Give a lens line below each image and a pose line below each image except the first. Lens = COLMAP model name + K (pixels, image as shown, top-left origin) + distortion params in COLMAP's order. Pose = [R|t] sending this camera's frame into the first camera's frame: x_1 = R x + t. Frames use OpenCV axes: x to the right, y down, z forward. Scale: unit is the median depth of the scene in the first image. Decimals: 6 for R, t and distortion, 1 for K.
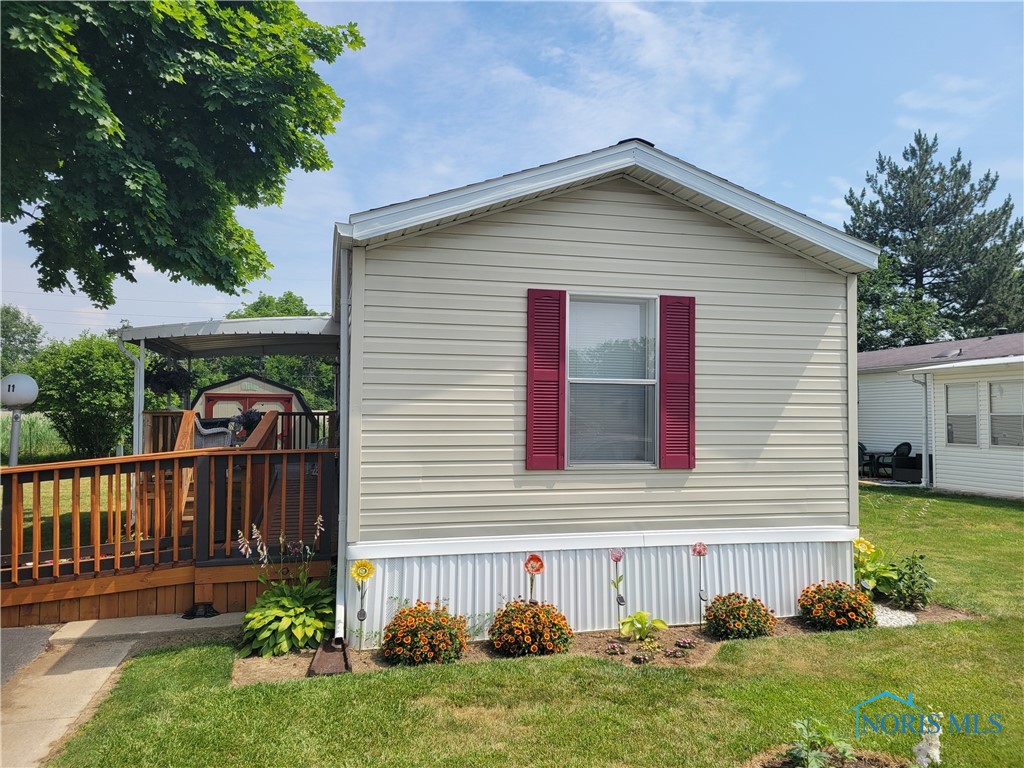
lens RADIAL K [[753.7, 0, 513.8], [0, 753.7, 385.9], [0, 0, 1]] dist [0.063035, -0.050774]
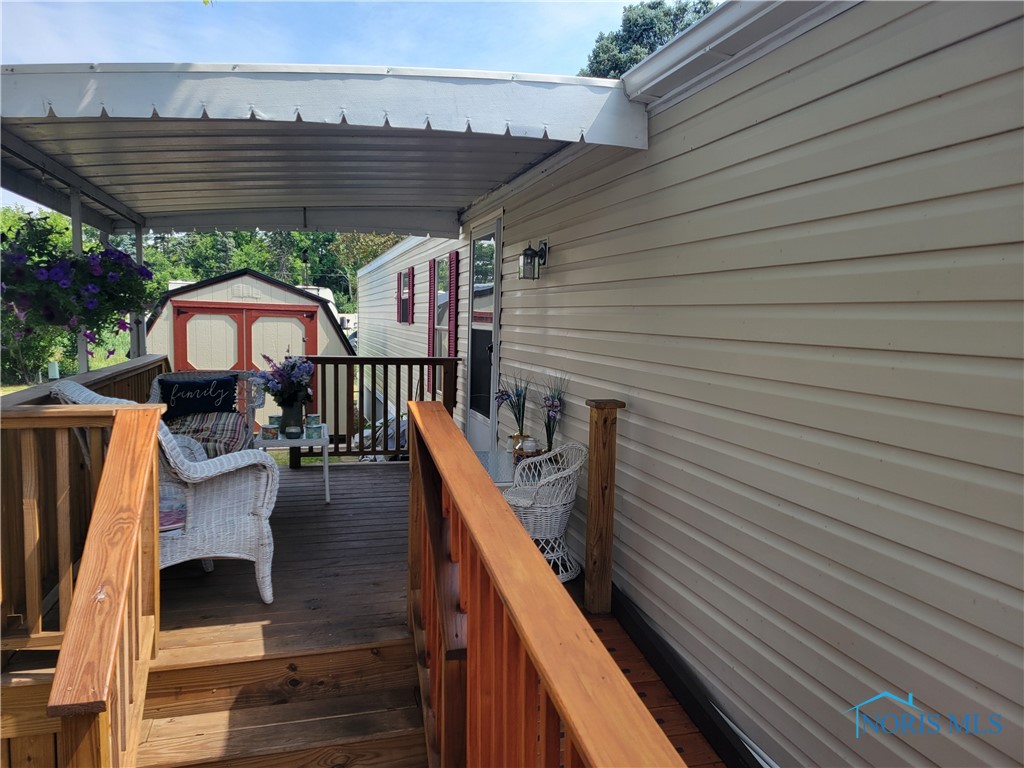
lens RADIAL K [[753.7, 0, 513.2], [0, 753.7, 386.7], [0, 0, 1]] dist [0.063035, -0.050774]
pose [[0.998967, 0.017081, 0.042119, -0.091301], [-0.022406, 0.991342, 0.129379, -0.003760], [-0.039544, -0.130189, 0.990700, 0.218082]]
